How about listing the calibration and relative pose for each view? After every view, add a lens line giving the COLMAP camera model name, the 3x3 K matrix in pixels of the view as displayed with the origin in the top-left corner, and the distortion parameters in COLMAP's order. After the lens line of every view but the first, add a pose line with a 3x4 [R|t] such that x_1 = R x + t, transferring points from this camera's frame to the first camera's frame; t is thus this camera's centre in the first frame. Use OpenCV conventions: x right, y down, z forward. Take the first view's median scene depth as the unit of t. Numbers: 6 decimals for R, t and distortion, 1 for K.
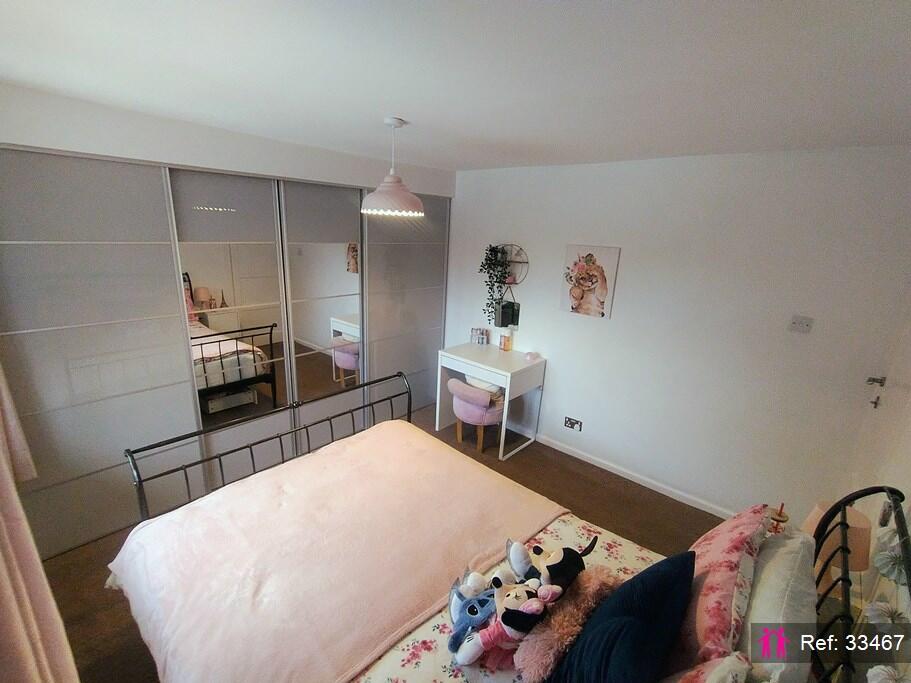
lens RADIAL K [[414.5, 0, 454.9], [0, 414.5, 340.6], [0, 0, 1]] dist [-0.001204, -0.001100]
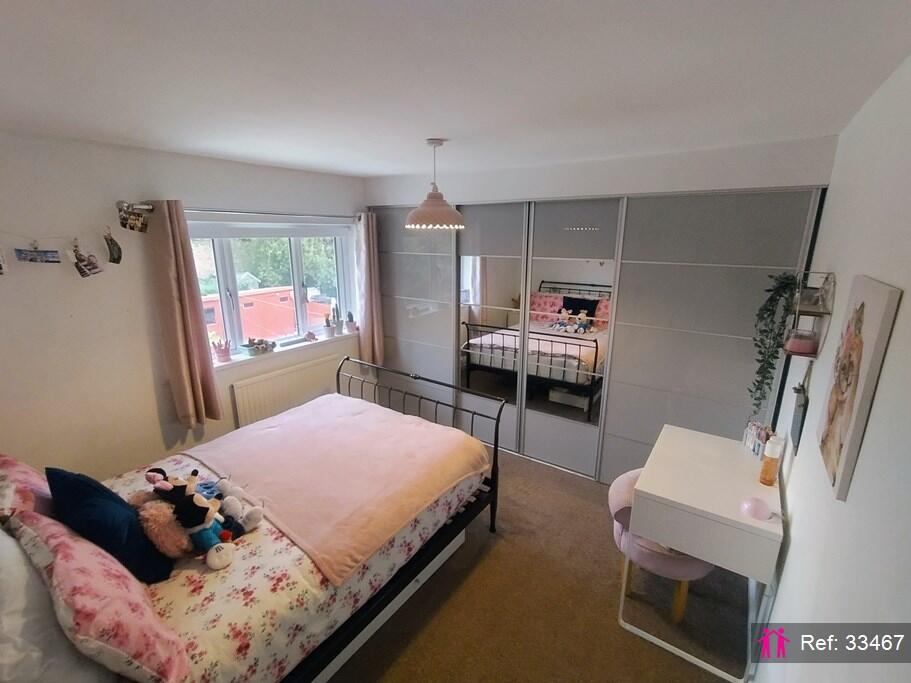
lens RADIAL K [[414.5, 0, 455.3], [0, 414.5, 341.1], [0, 0, 1]] dist [-0.001204, -0.001100]
pose [[0.099307, 0.212746, -0.972048, 0.637084], [-0.270513, 0.945857, 0.179377, -0.158214], [0.957581, 0.245138, 0.151480, 0.642267]]
